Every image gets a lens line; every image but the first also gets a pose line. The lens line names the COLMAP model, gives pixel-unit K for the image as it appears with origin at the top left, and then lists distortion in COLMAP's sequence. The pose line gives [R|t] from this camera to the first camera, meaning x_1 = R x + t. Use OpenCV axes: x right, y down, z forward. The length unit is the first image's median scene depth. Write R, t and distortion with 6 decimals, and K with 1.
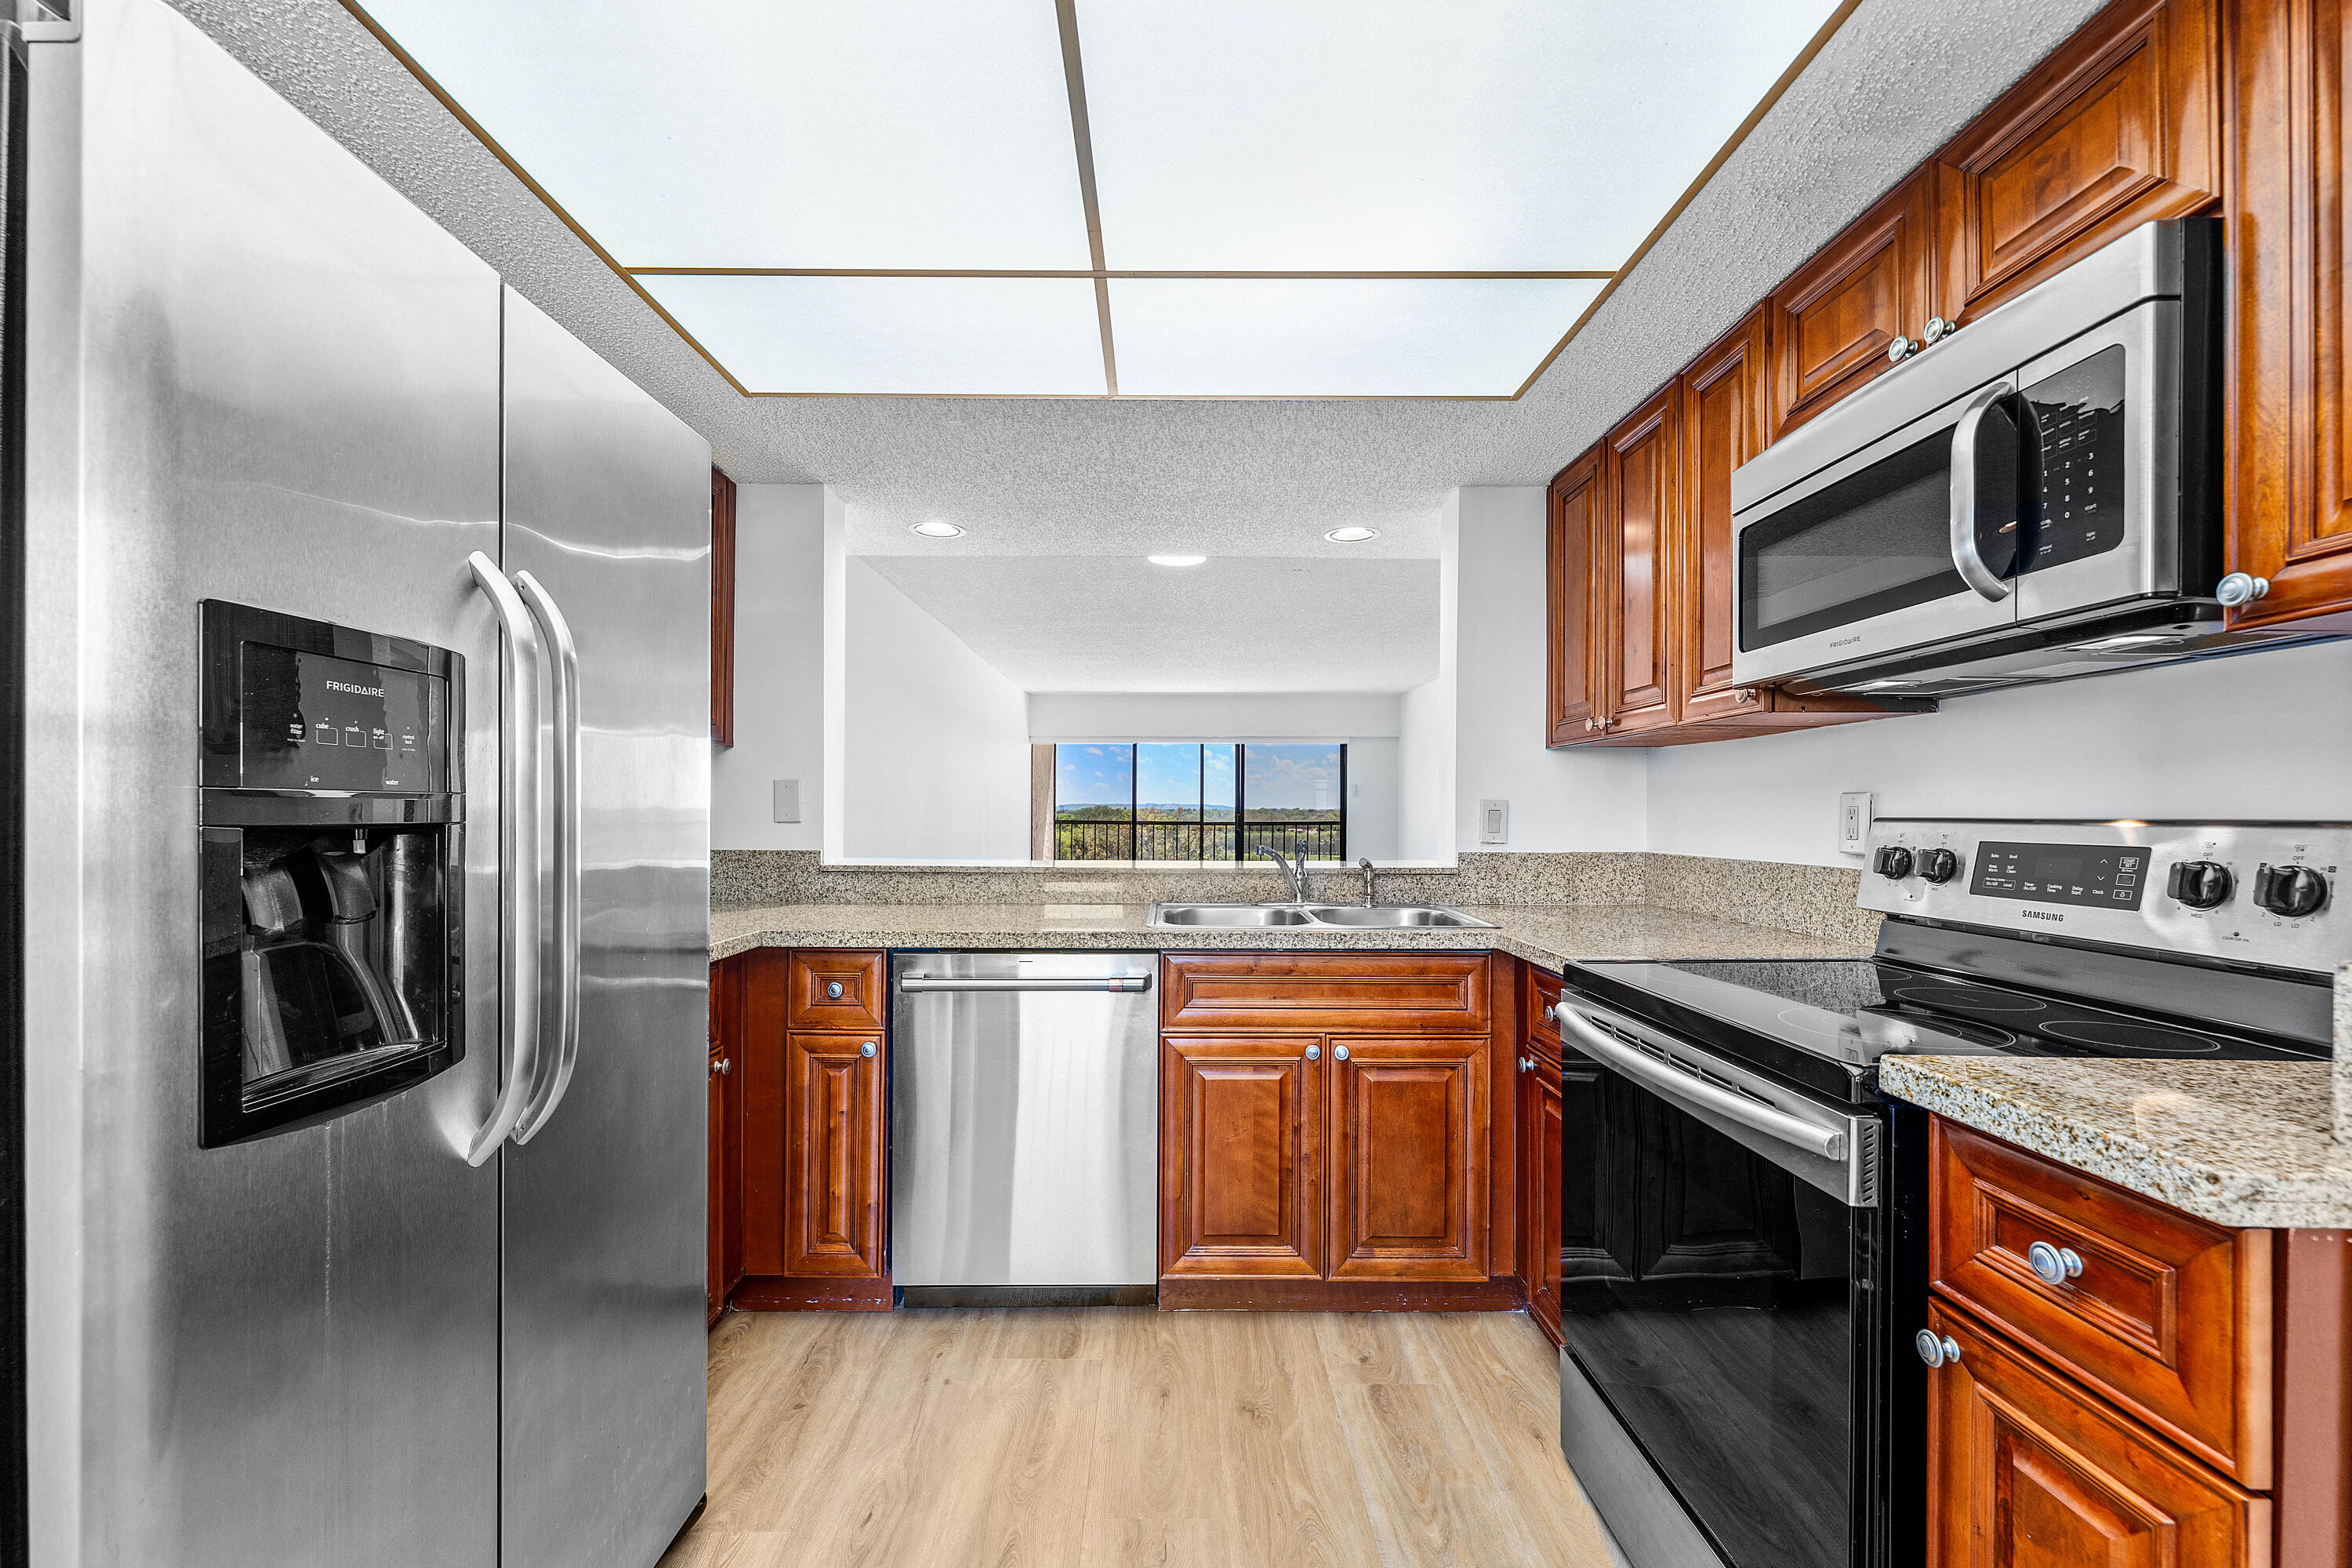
lens RADIAL K [[976.8, 0, 1178.8], [0, 976.8, 817.0], [0, 0, 1]] dist [-0.000979, -0.000260]
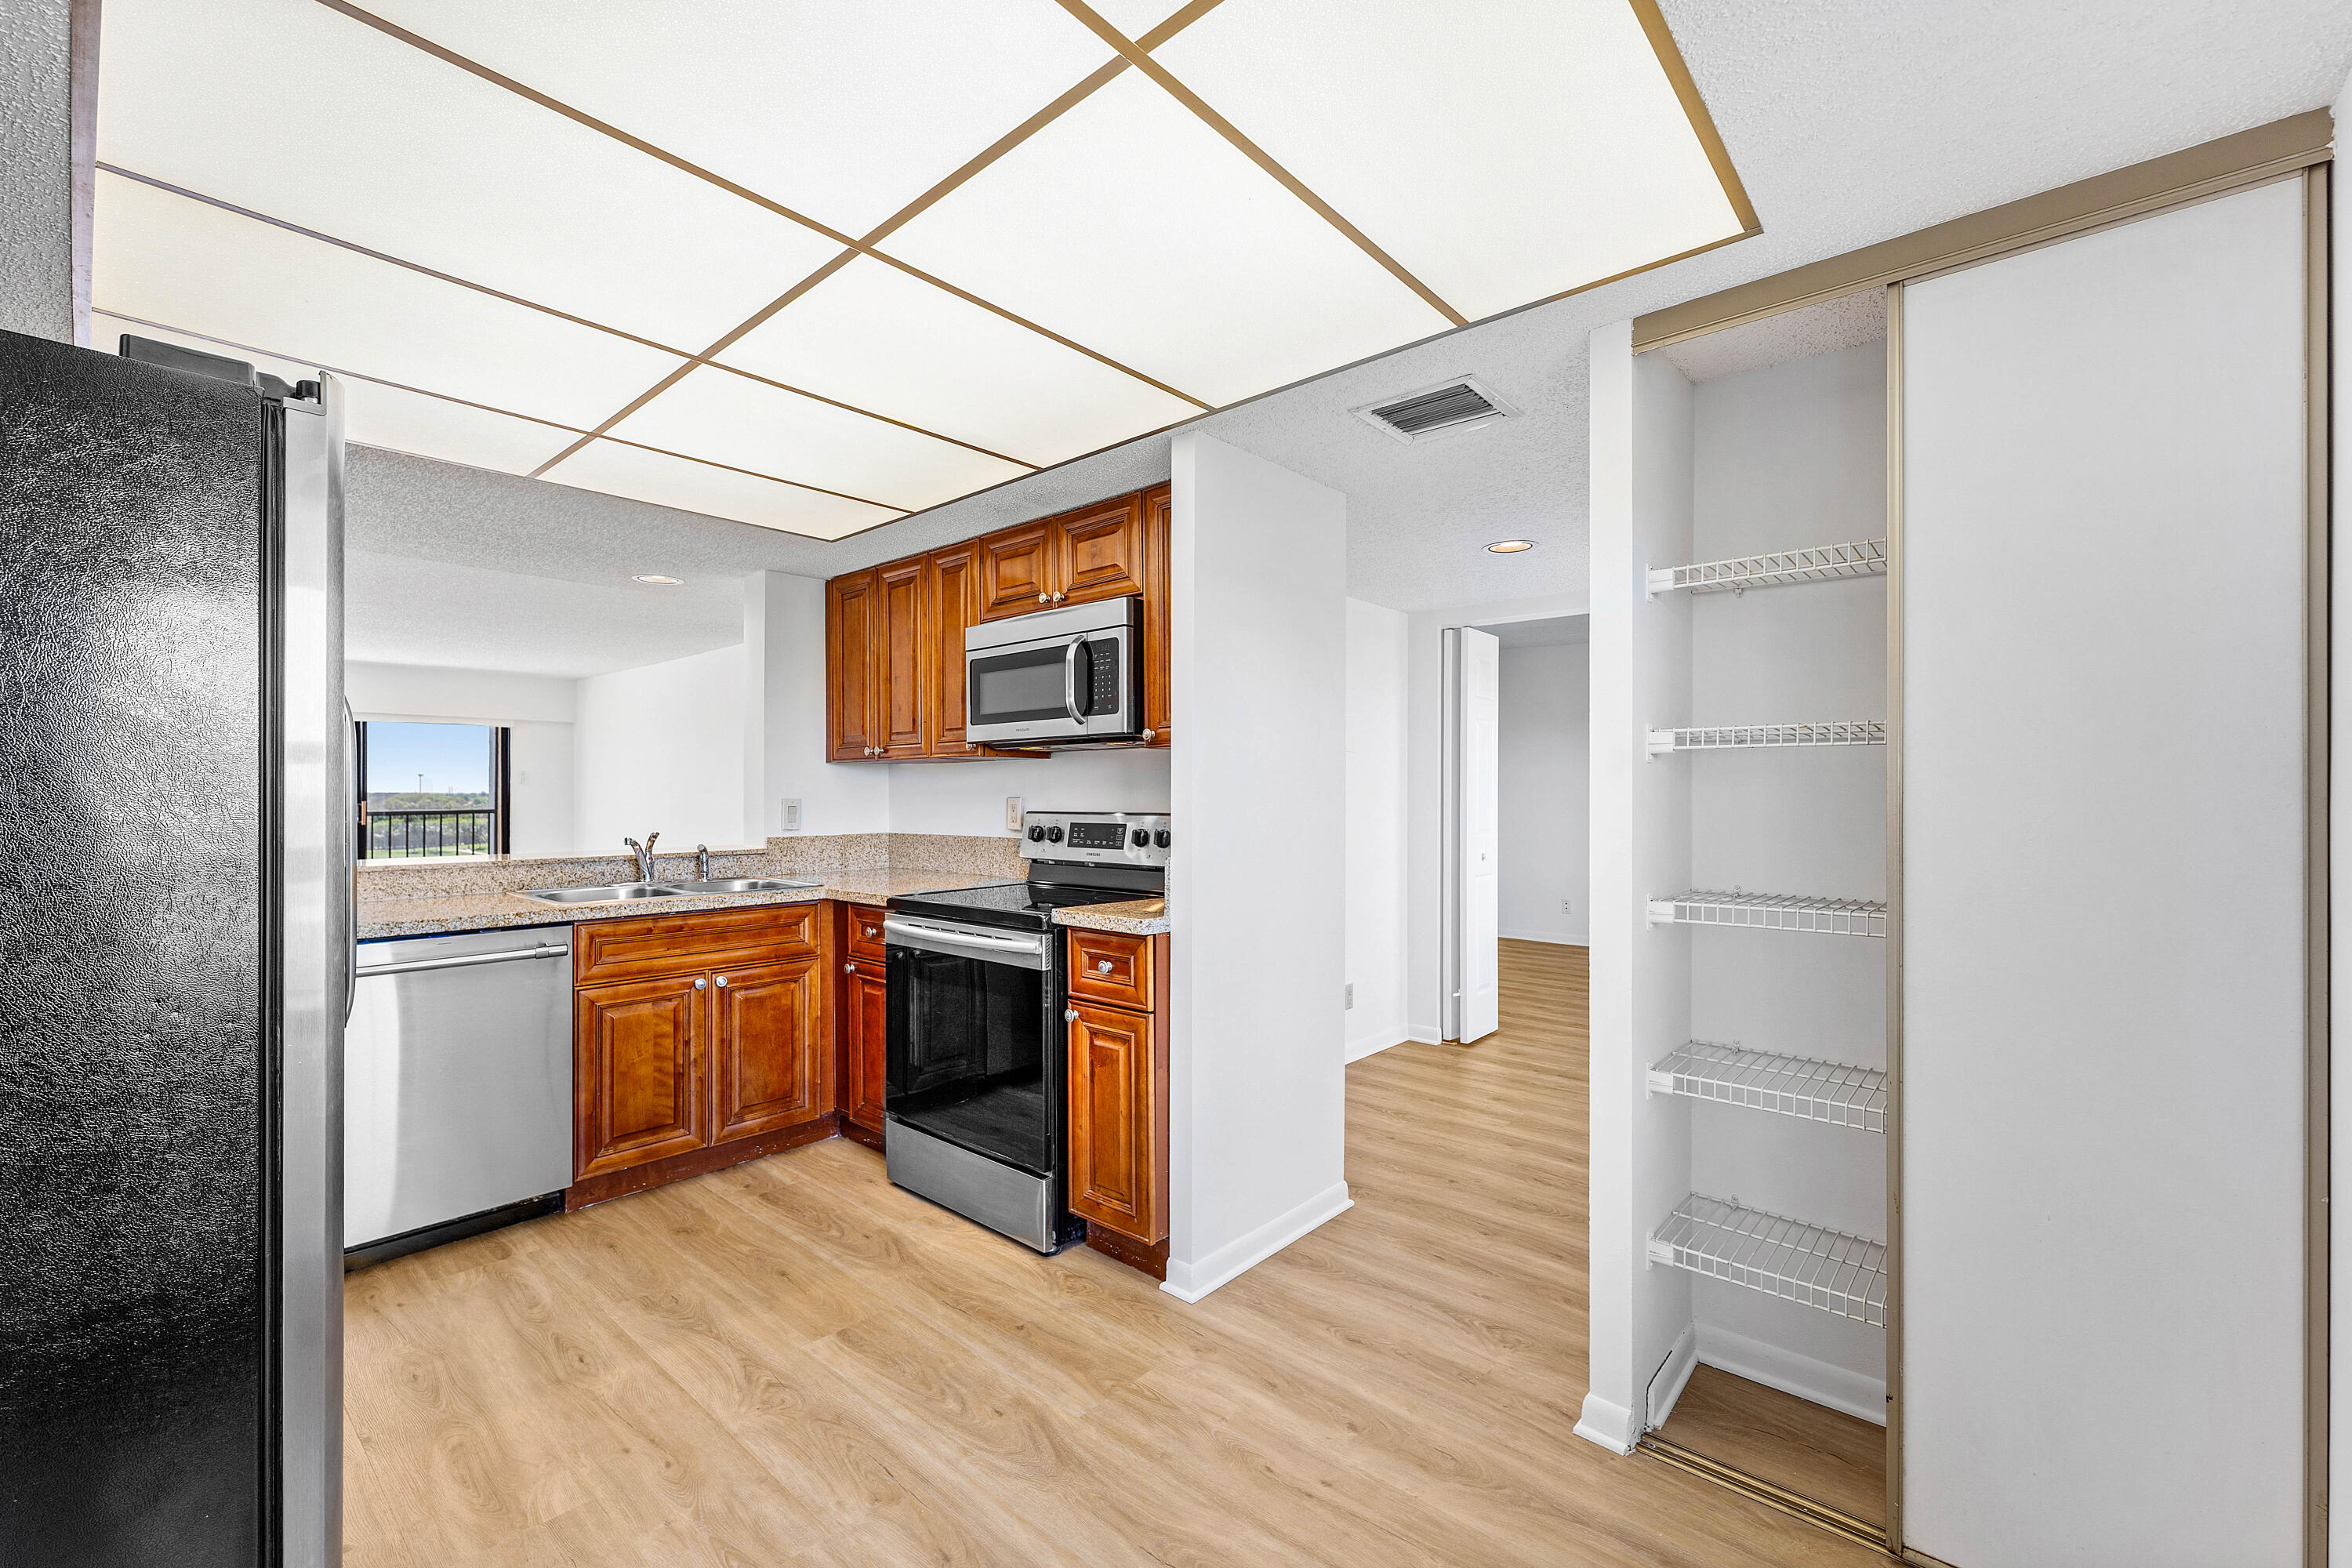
lens RADIAL K [[962.8, 0, 1176.7], [0, 962.8, 797.9], [0, 0, 1]] dist [-0.001342, -0.000213]
pose [[0.668811, -0.006268, 0.743406, -0.426526], [0.007435, 0.999971, 0.001742, -0.022104], [-0.743395, 0.004362, 0.668838, -0.423547]]
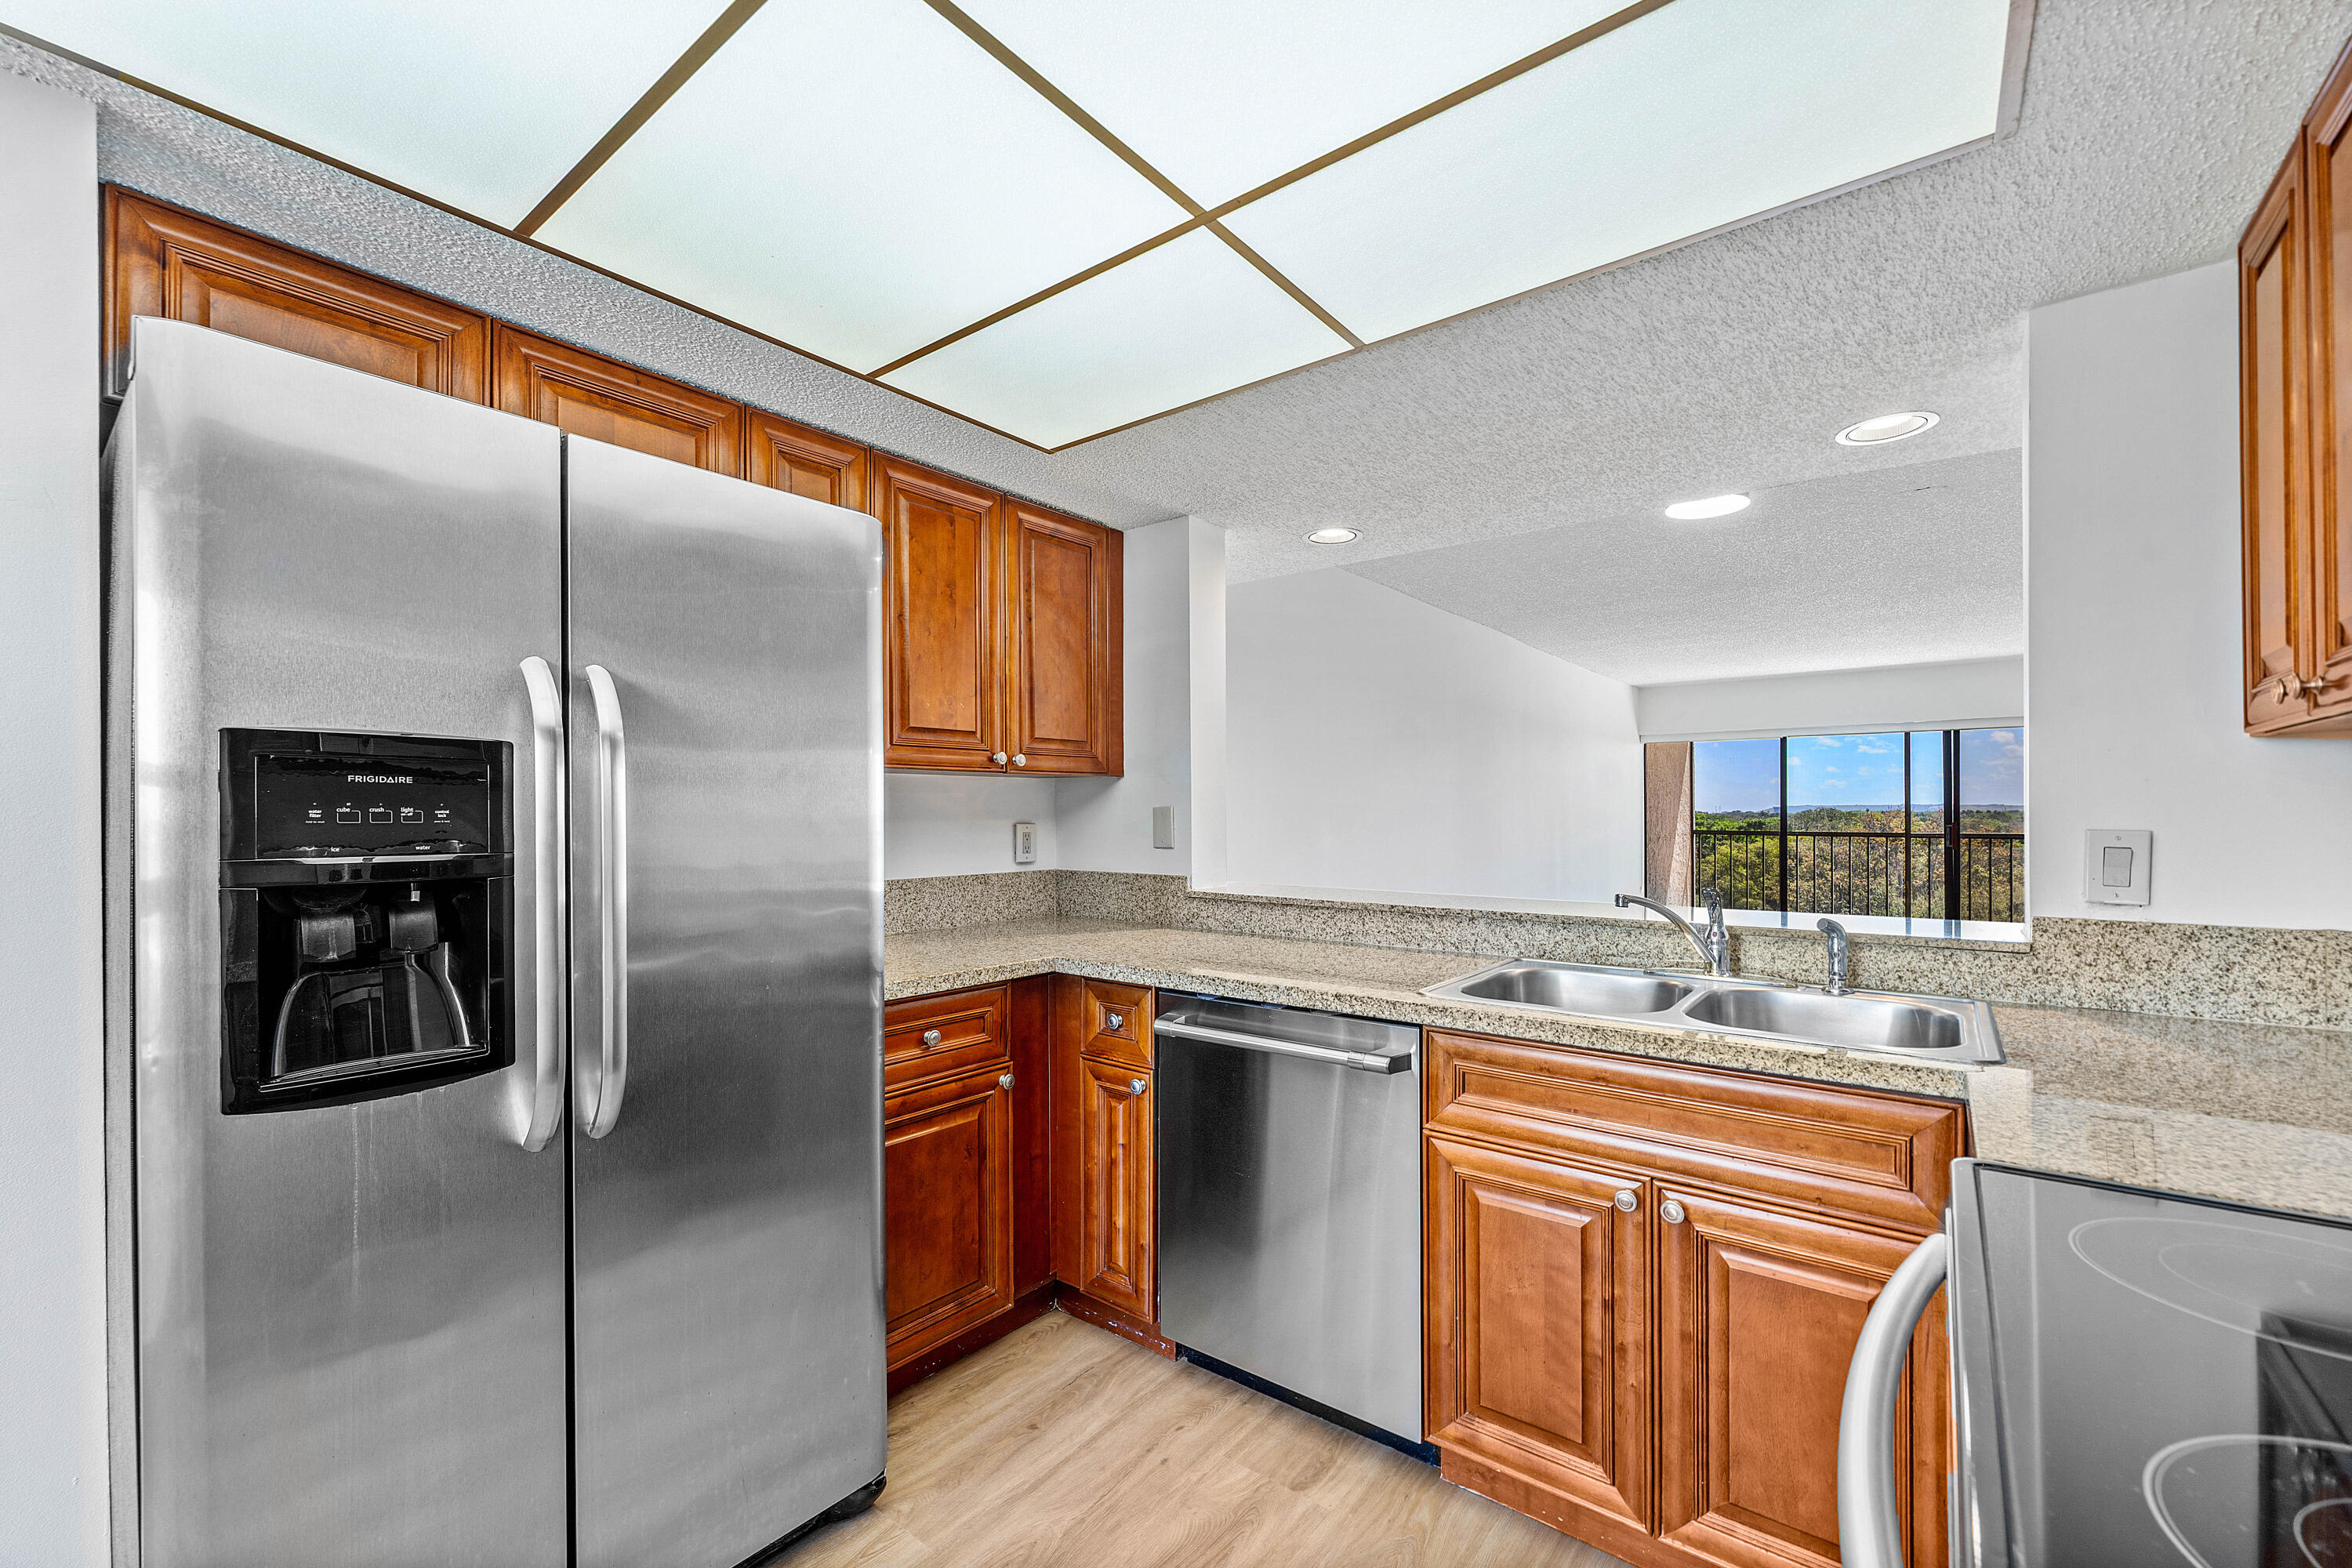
lens RADIAL K [[971.3, 0, 1169.4], [0, 971.3, 815.1], [0, 0, 1]] dist [-0.002660, -0.000180]
pose [[0.775023, -0.003851, -0.631921, 0.321740], [0.000200, 0.999983, -0.005849, -0.029377], [0.631932, 0.004407, 0.775011, 0.258220]]
